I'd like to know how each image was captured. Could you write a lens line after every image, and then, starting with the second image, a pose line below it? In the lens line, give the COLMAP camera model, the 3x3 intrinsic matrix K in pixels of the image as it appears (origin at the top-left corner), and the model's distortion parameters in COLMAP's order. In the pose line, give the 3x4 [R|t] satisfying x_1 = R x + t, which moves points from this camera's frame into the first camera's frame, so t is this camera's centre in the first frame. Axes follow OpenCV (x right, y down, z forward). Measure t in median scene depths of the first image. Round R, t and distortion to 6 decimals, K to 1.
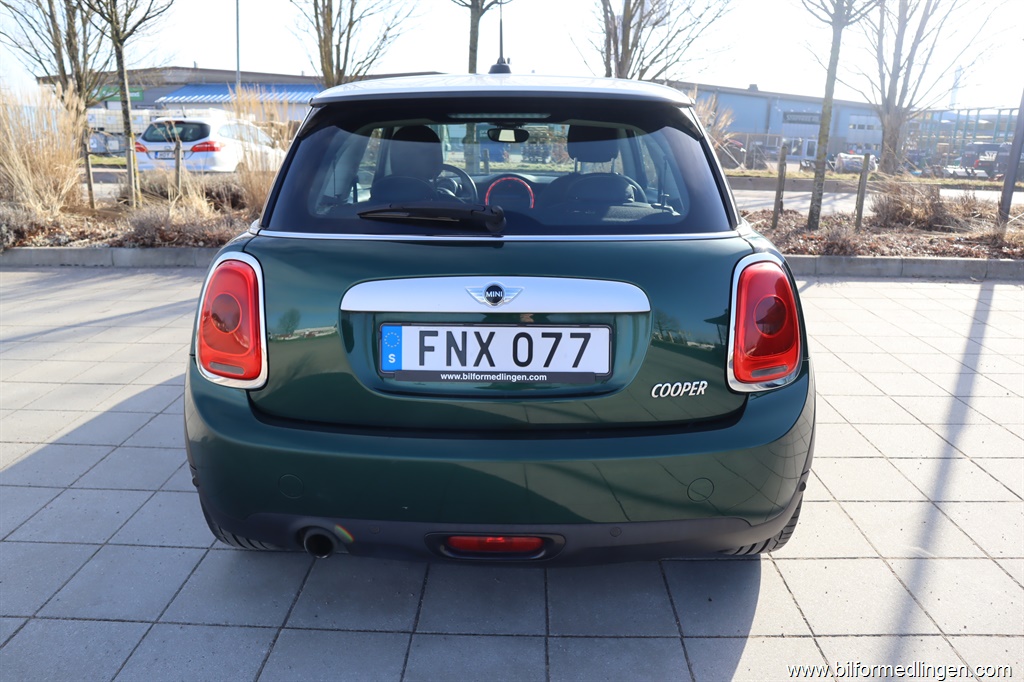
lens RADIAL K [[709.3, 0, 512.0], [0, 709.3, 341.0], [0, 0, 1]] dist [-0.129799, 0.073789]
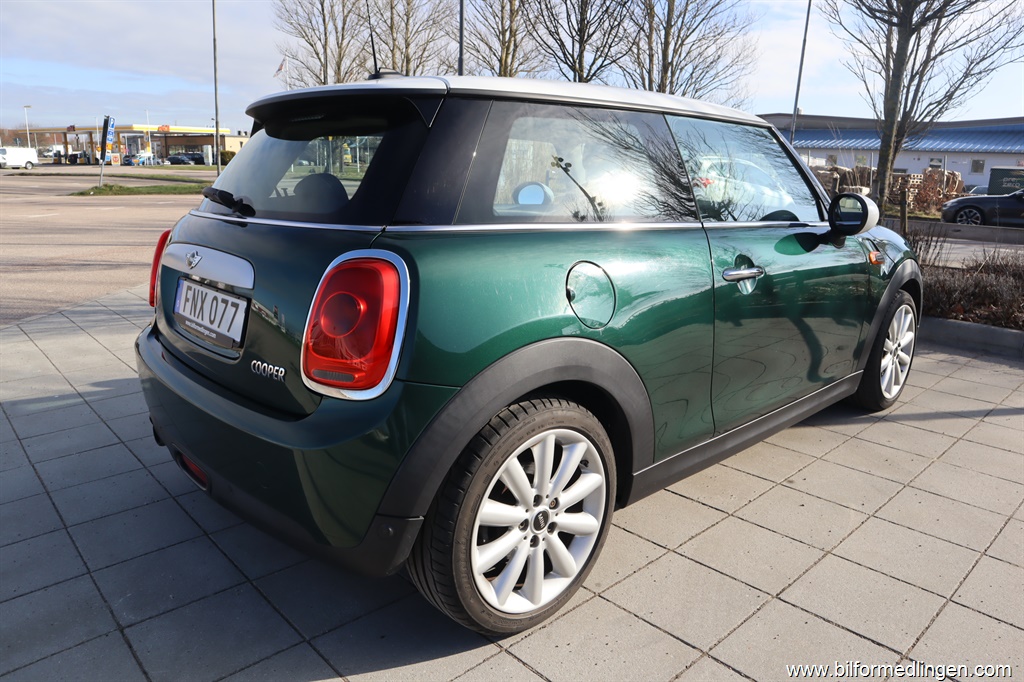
lens RADIAL K [[709.3, 0, 512.0], [0, 709.3, 341.0], [0, 0, 1]] dist [-0.129799, 0.073789]
pose [[0.693869, 0.171139, -0.699469, 0.290818], [-0.214414, 0.976392, 0.026196, -0.018652], [0.687439, 0.131799, 0.714182, 0.125286]]
